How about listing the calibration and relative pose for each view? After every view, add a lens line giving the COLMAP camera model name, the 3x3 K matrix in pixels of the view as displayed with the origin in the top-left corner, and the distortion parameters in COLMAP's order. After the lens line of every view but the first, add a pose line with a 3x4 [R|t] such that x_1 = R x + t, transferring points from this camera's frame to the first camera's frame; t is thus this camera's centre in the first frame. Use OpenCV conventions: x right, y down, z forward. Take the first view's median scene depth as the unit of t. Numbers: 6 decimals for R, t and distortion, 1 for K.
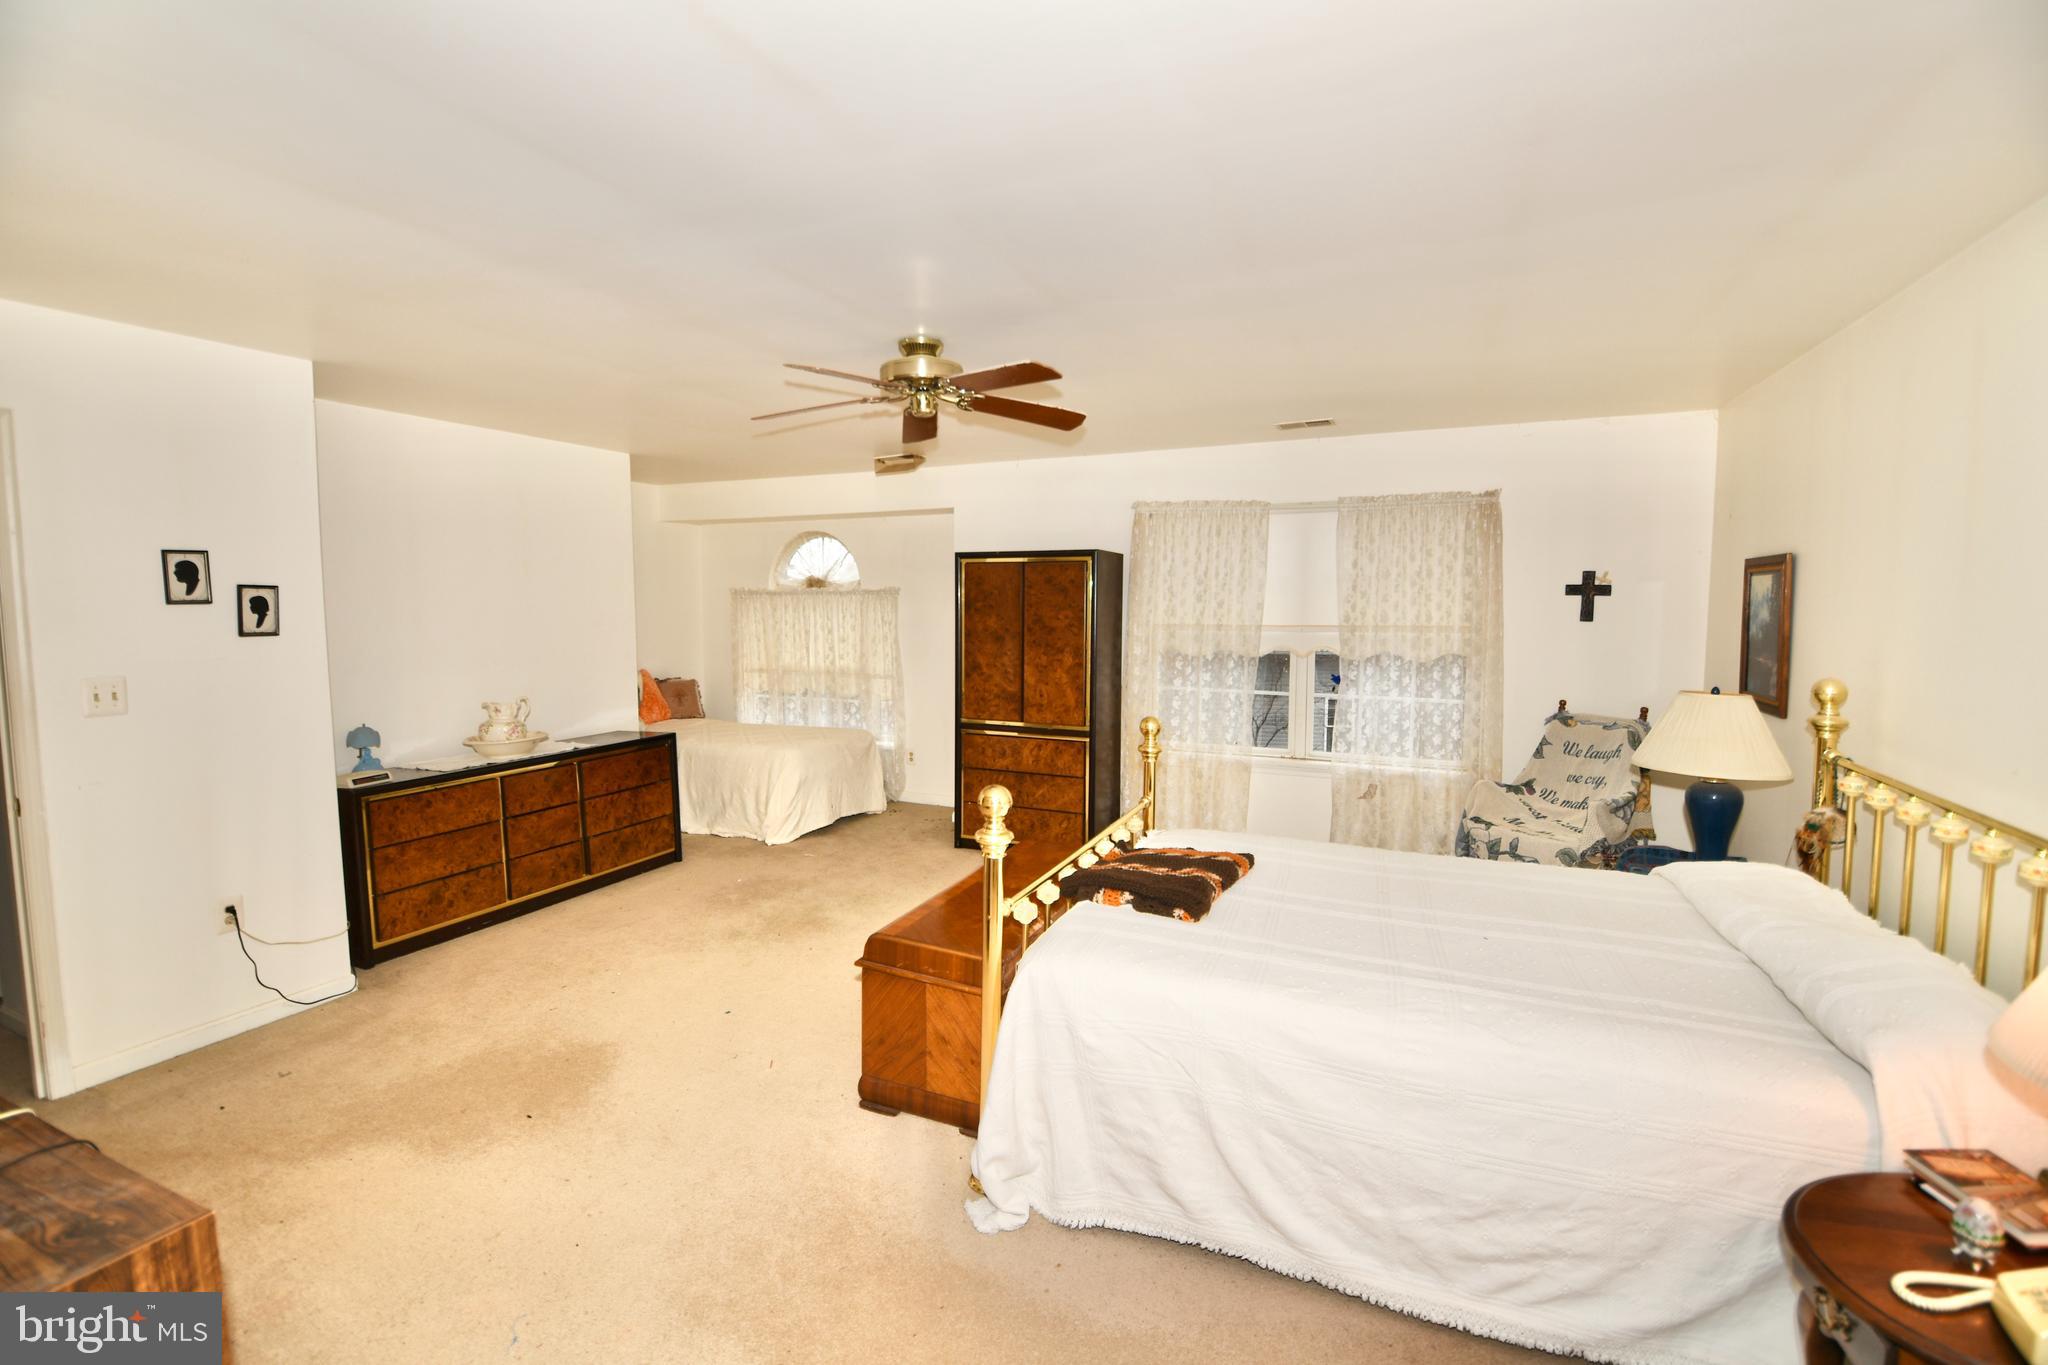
lens RADIAL K [[903.3, 0, 1021.3], [0, 903.3, 666.0], [0, 0, 1]] dist [-0.028205, -0.000689]
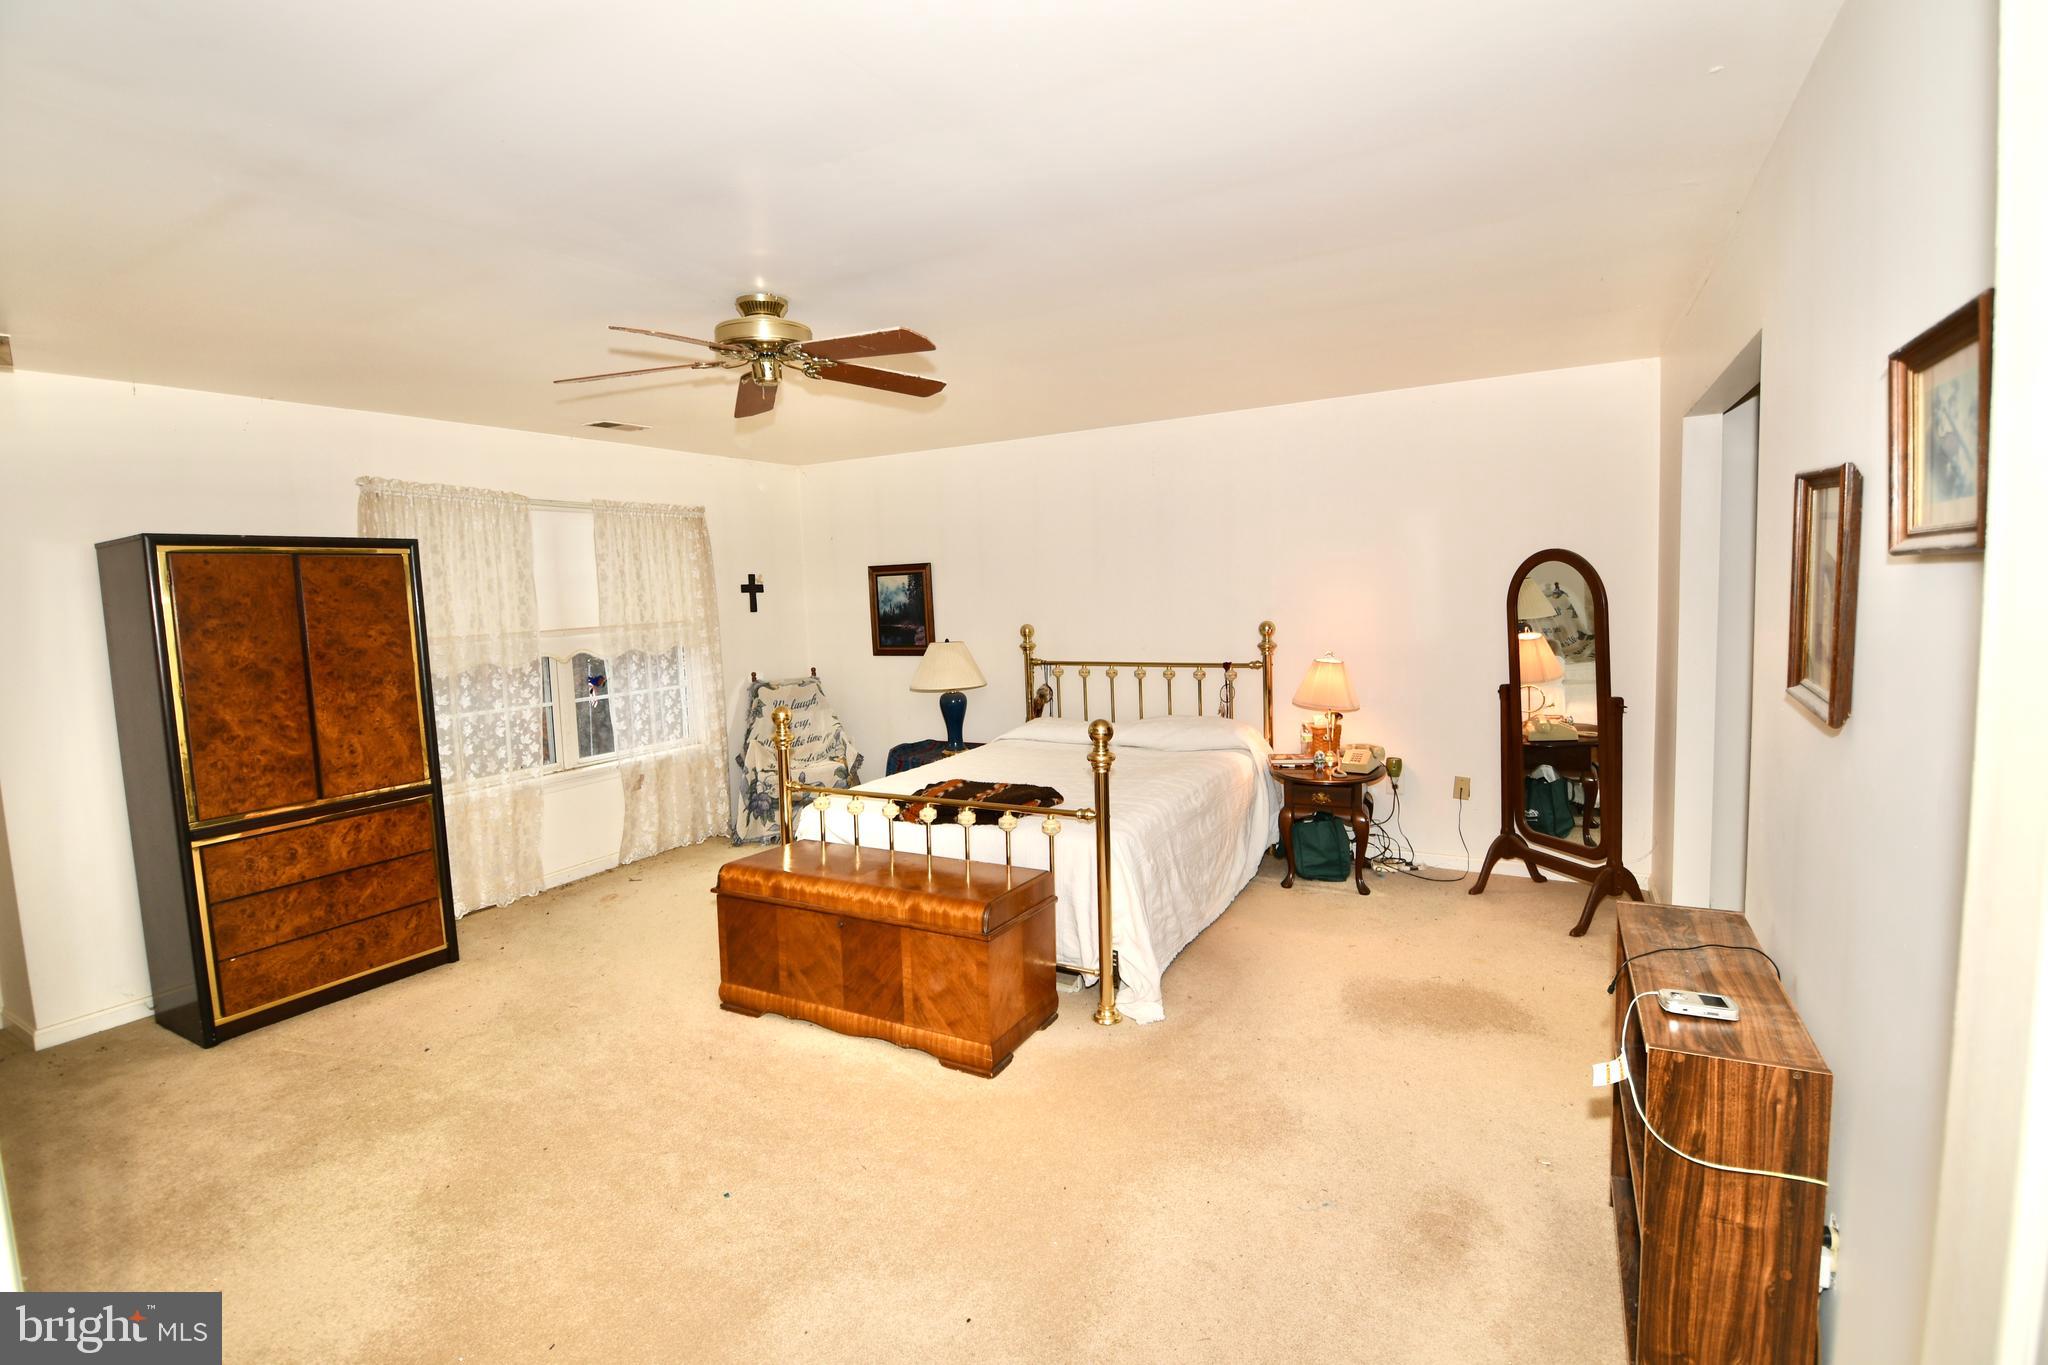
lens RADIAL K [[903.3, 0, 1025.3], [0, 903.3, 685.2], [0, 0, 1]] dist [-0.028205, -0.000689]
pose [[0.084129, -0.106046, 0.990796, -0.593294], [0.112755, 0.988948, 0.096274, -0.023842], [-0.990055, 0.103618, 0.095157, 0.435451]]
